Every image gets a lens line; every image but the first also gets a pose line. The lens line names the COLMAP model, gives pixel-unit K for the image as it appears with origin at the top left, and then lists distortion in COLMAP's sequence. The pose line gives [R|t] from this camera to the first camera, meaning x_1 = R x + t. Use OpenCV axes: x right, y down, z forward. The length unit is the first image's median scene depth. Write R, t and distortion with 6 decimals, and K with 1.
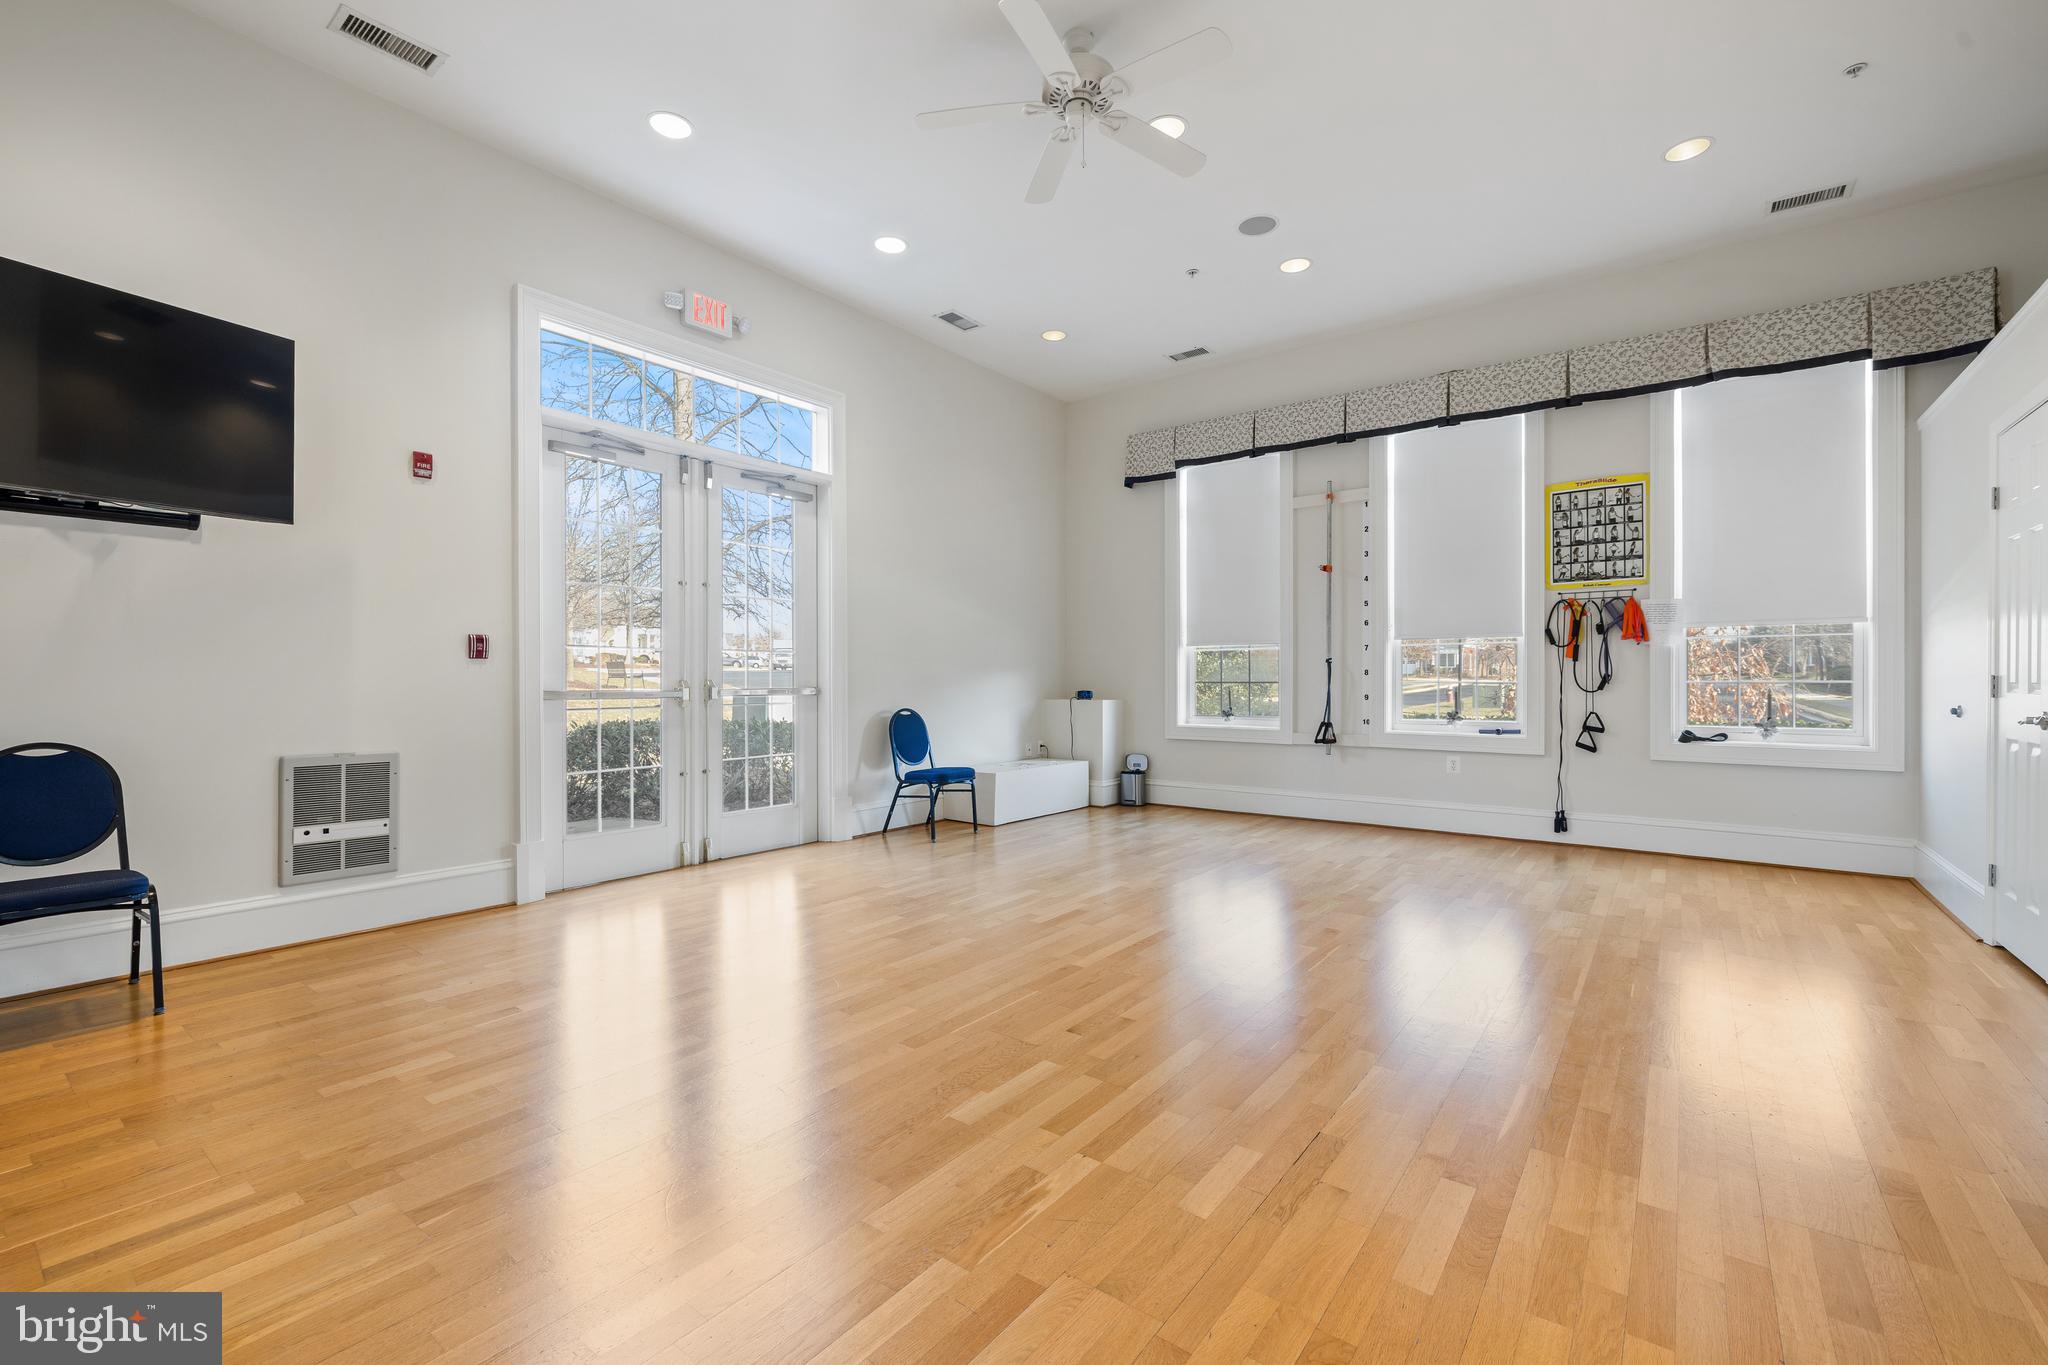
lens RADIAL K [[871.2, 0, 1015.0], [0, 871.2, 686.7], [0, 0, 1]] dist [0.001105, -0.000194]
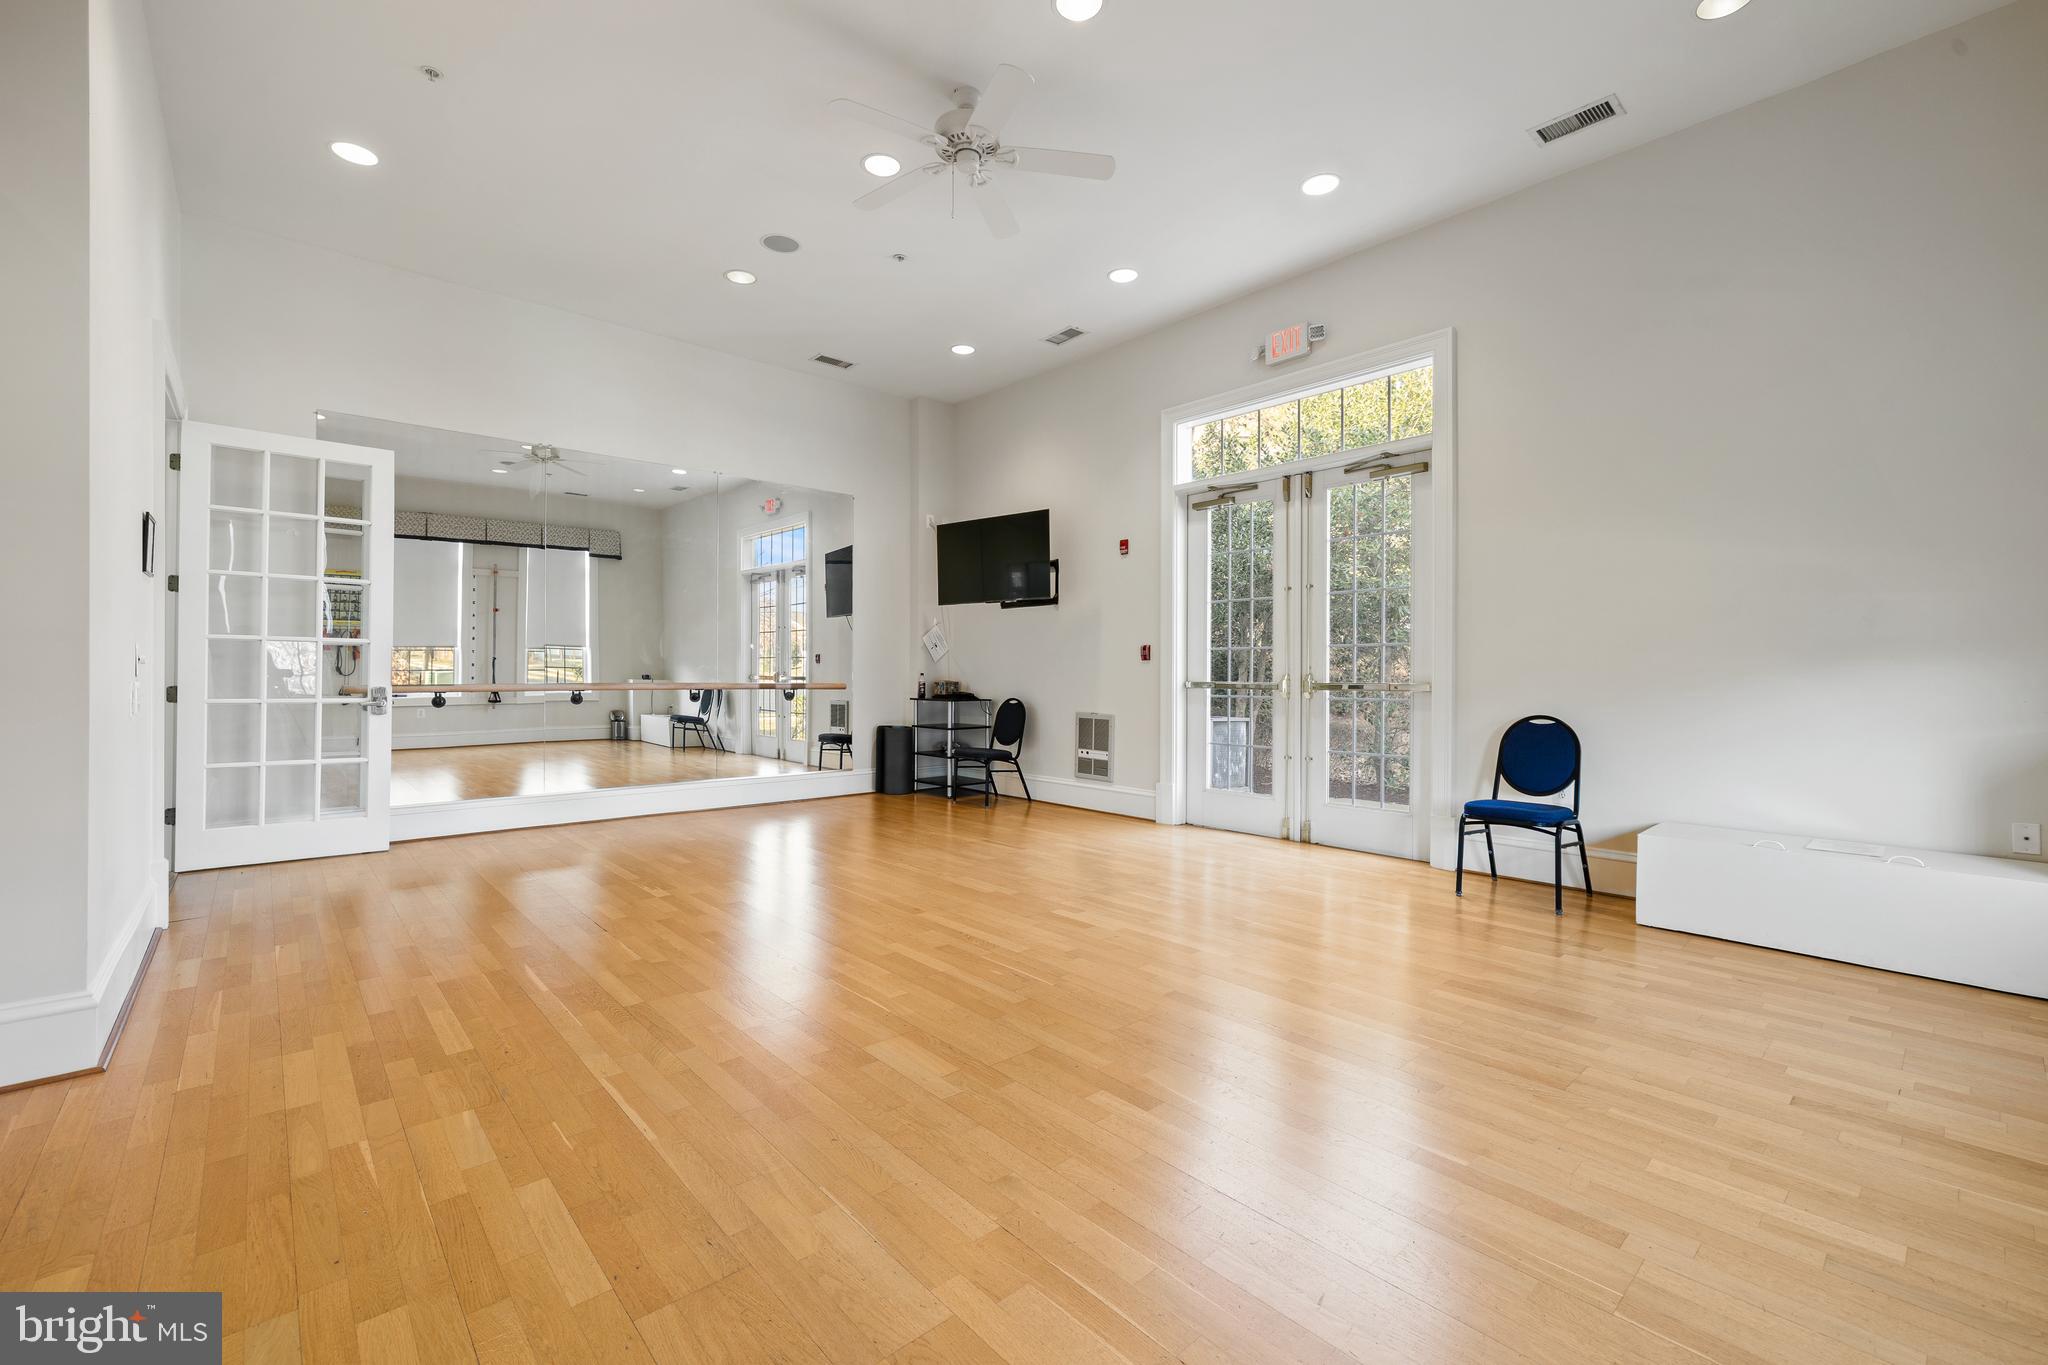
lens RADIAL K [[871.2, 0, 1017.1], [0, 871.2, 673.1], [0, 0, 1]] dist [0.001105, -0.000194]
pose [[-0.192789, 0.011315, -0.981175, 0.948963], [0.000372, 0.999934, 0.011458, -0.026521], [0.981240, 0.001844, -0.192780, 1.036554]]
